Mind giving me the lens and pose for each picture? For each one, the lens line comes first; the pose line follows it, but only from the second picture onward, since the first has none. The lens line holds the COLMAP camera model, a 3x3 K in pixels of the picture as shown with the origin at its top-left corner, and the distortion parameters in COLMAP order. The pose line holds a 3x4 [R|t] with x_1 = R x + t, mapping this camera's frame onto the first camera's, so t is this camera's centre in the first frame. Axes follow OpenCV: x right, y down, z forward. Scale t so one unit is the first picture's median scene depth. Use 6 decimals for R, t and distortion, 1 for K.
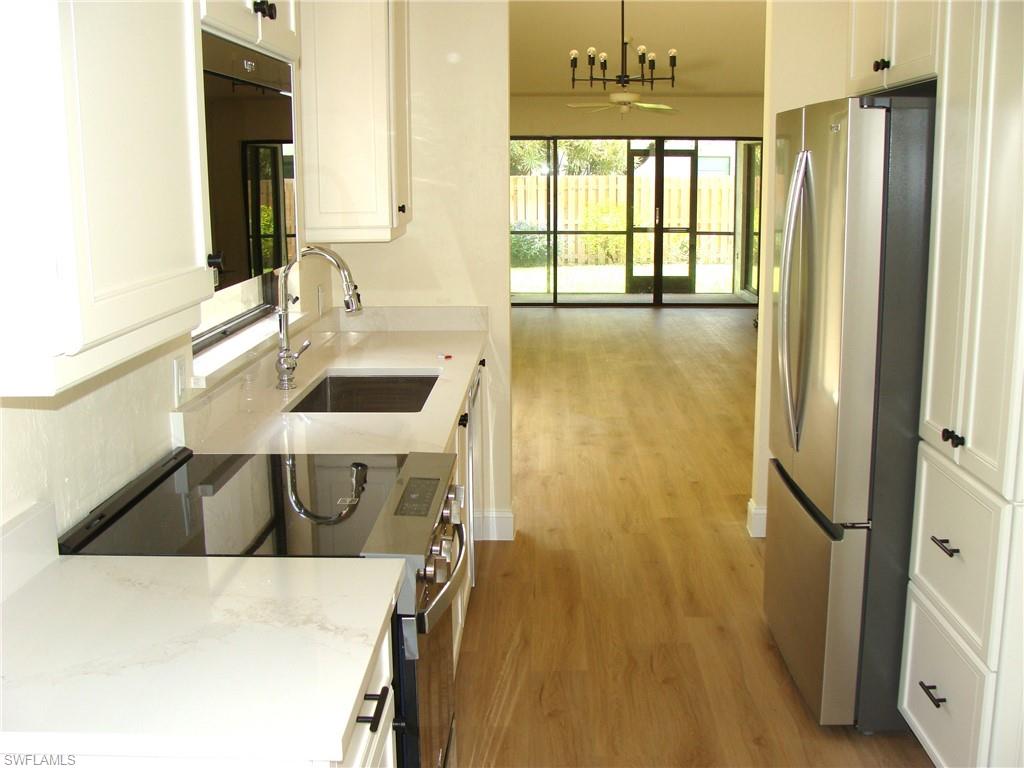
lens RADIAL K [[1160.5, 0, 523.4], [0, 1160.5, 405.9], [0, 0, 1]] dist [-0.195640, 0.183386]
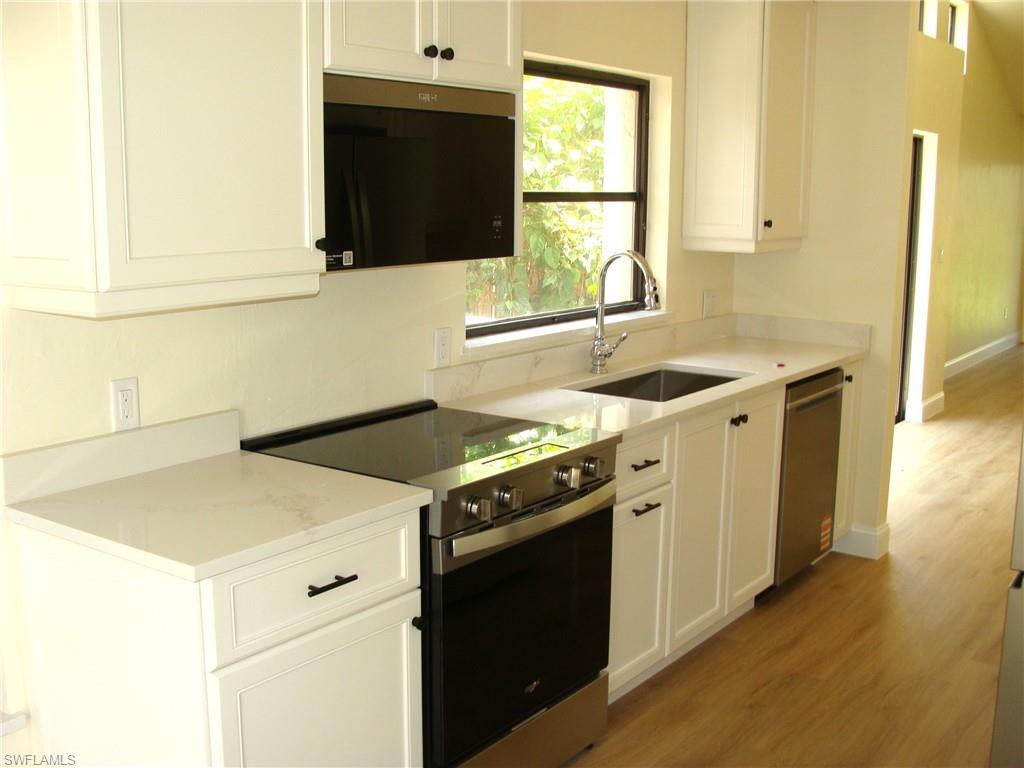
lens RADIAL K [[1160.5, 0, 523.4], [0, 1160.5, 405.9], [0, 0, 1]] dist [-0.195640, 0.183386]
pose [[0.824128, 0.122702, -0.552954, 0.377099], [-0.130754, 0.991098, 0.025051, -0.001439], [0.551105, 0.051655, 0.832835, 0.002094]]
